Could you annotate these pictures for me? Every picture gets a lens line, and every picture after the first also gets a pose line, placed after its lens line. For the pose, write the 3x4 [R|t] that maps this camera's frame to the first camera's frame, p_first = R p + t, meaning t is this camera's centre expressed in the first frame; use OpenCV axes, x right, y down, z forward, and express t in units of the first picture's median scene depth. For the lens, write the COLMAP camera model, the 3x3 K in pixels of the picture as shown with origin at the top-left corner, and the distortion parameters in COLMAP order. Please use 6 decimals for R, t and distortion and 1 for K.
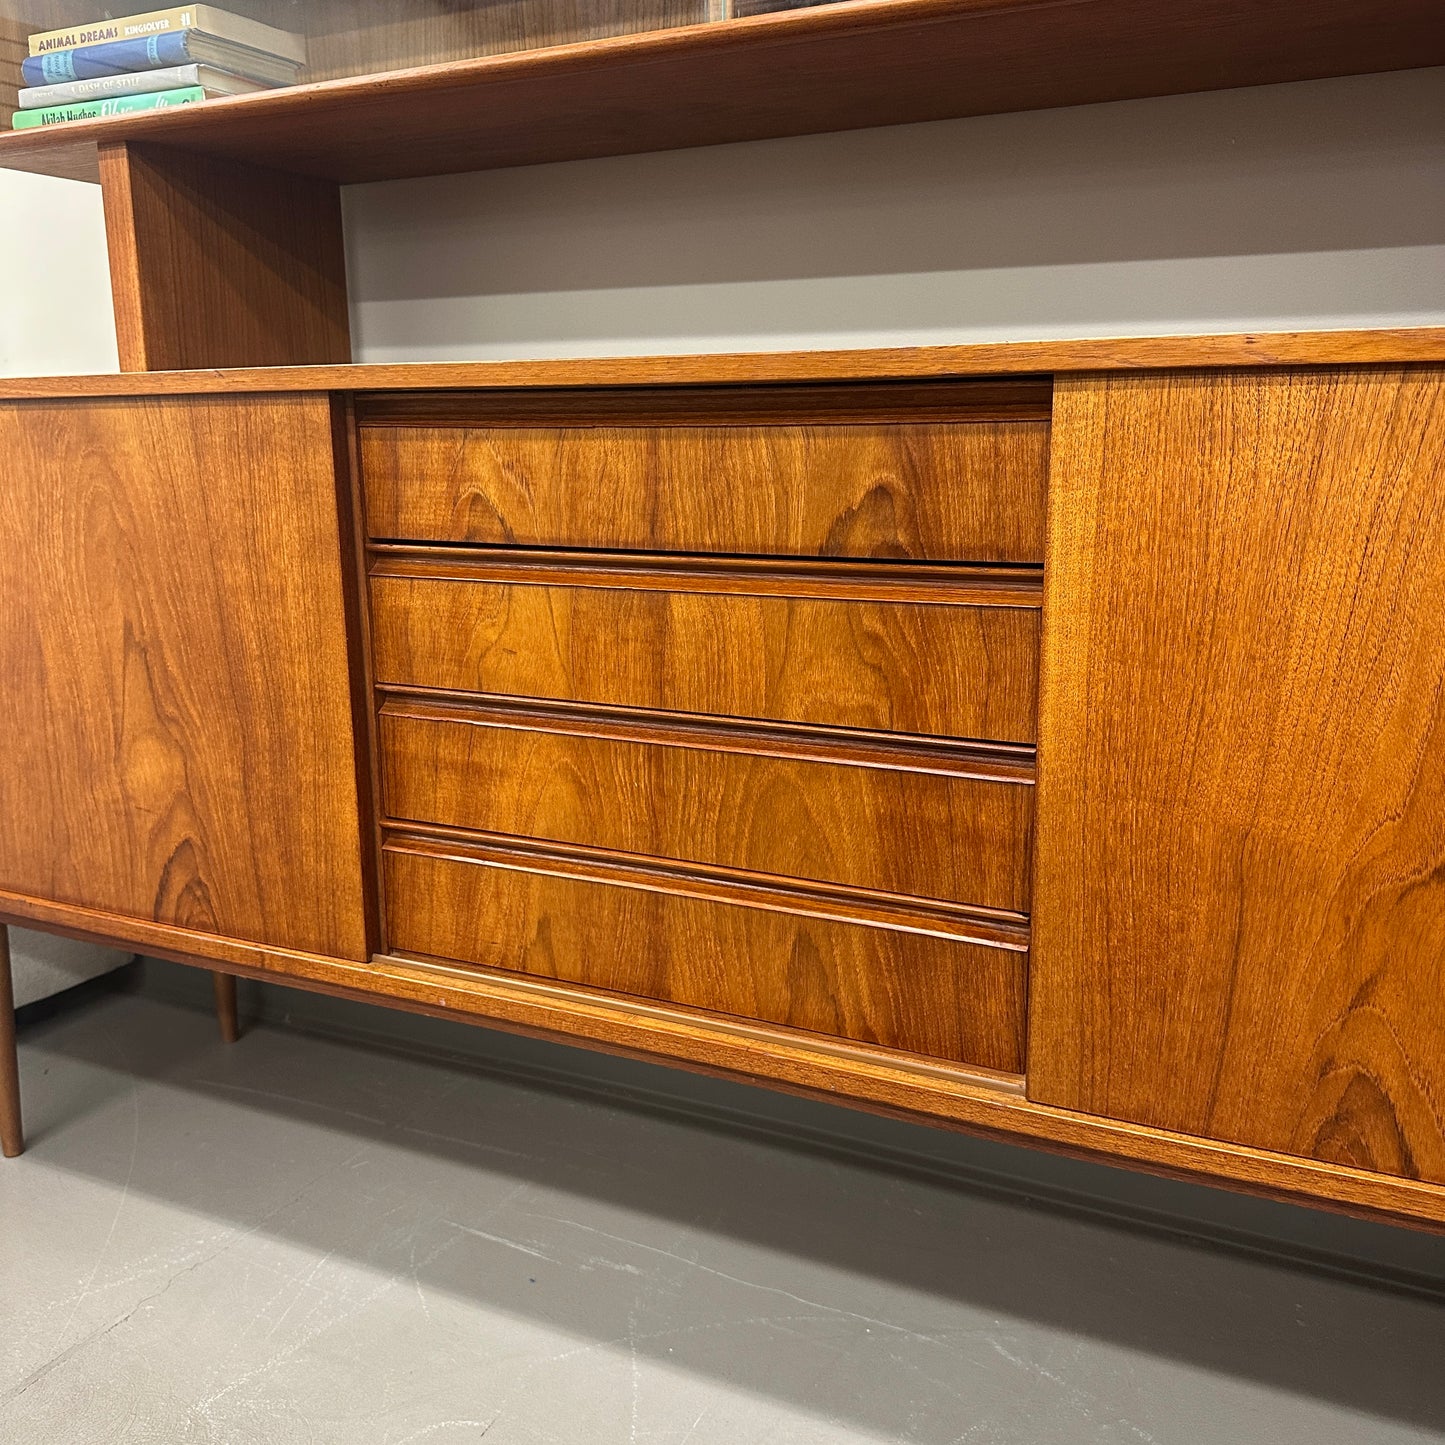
lens RADIAL K [[1344.0, 0, 712.2], [0, 1344.0, 719.9], [0, 0, 1]] dist [0.188116, -0.430376]
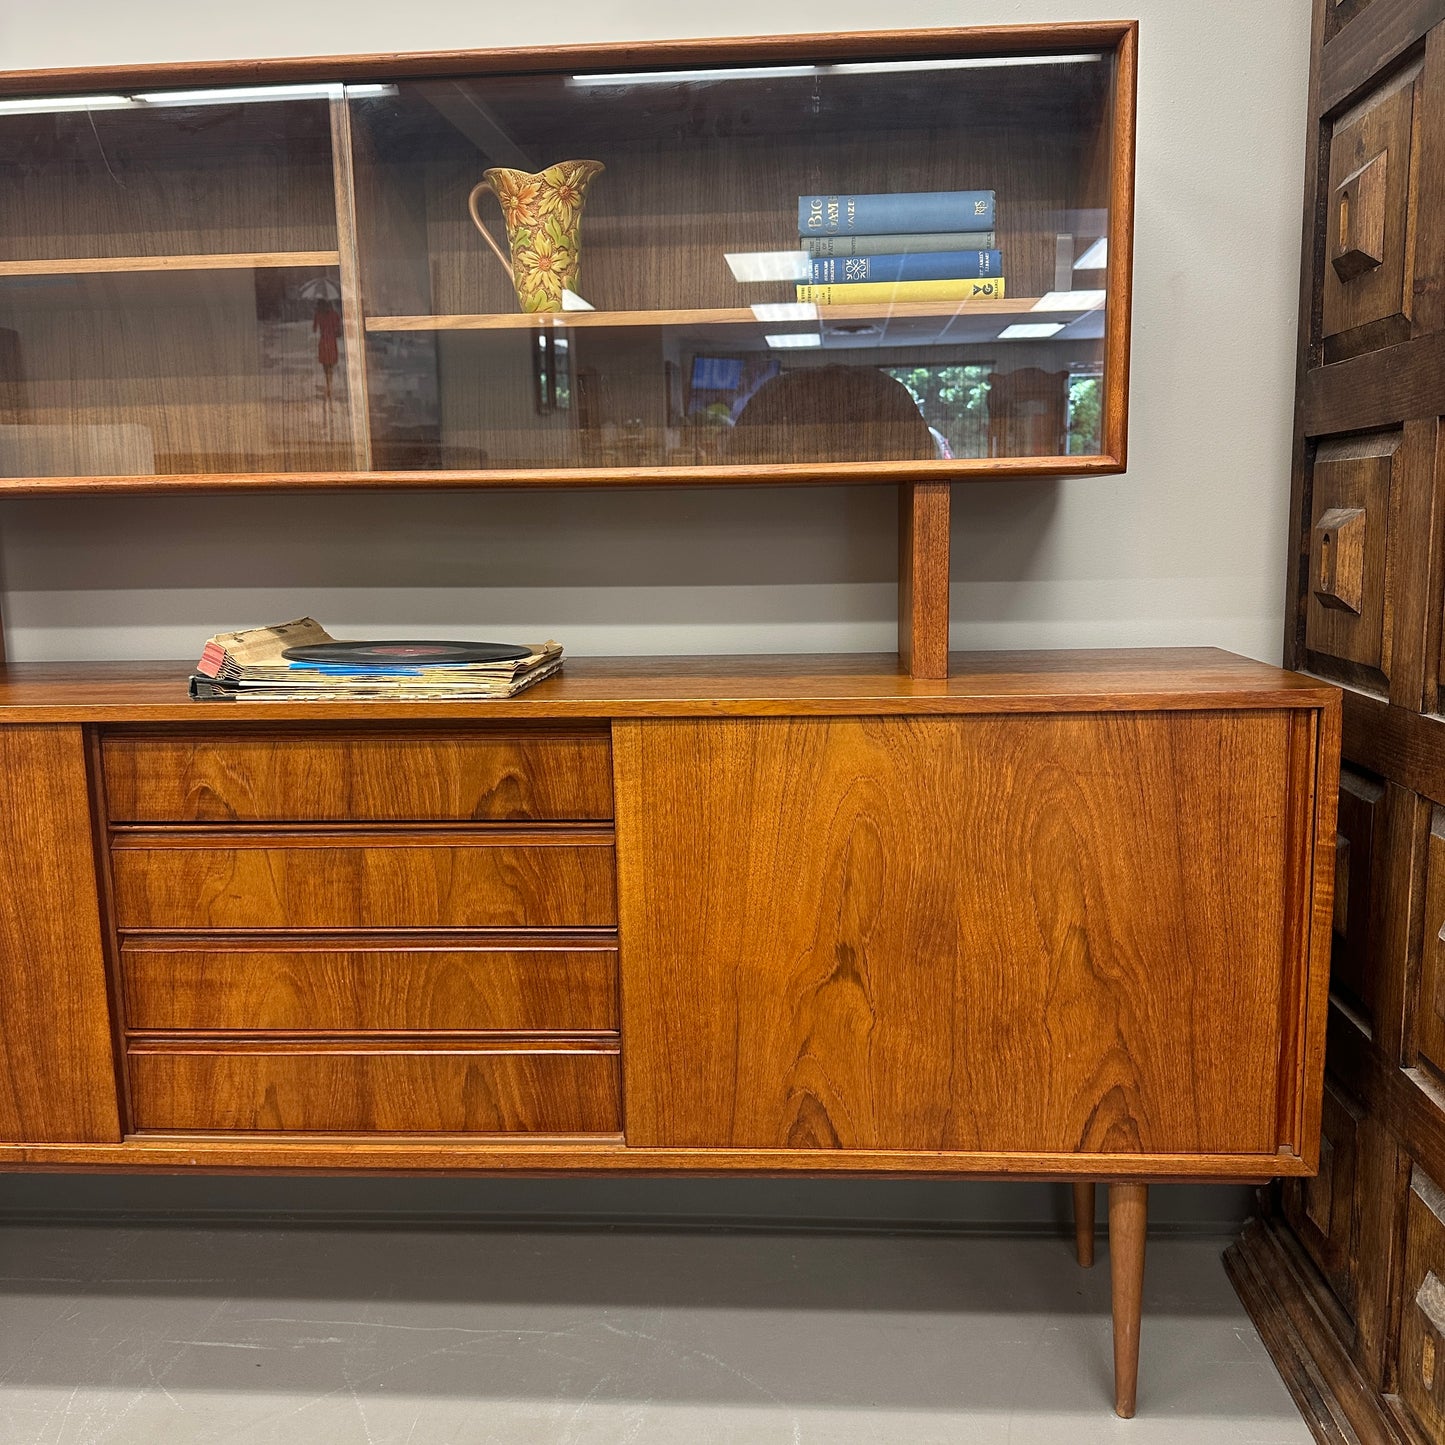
lens RADIAL K [[1364.4, 0, 733.1], [0, 1364.4, 723.6], [0, 0, 1]] dist [0.189168, -0.425466]
pose [[0.923877, -0.069626, 0.376303, -0.212043], [0.091155, 0.995045, -0.039690, -0.129752], [-0.371675, 0.070971, 0.925646, -0.540765]]
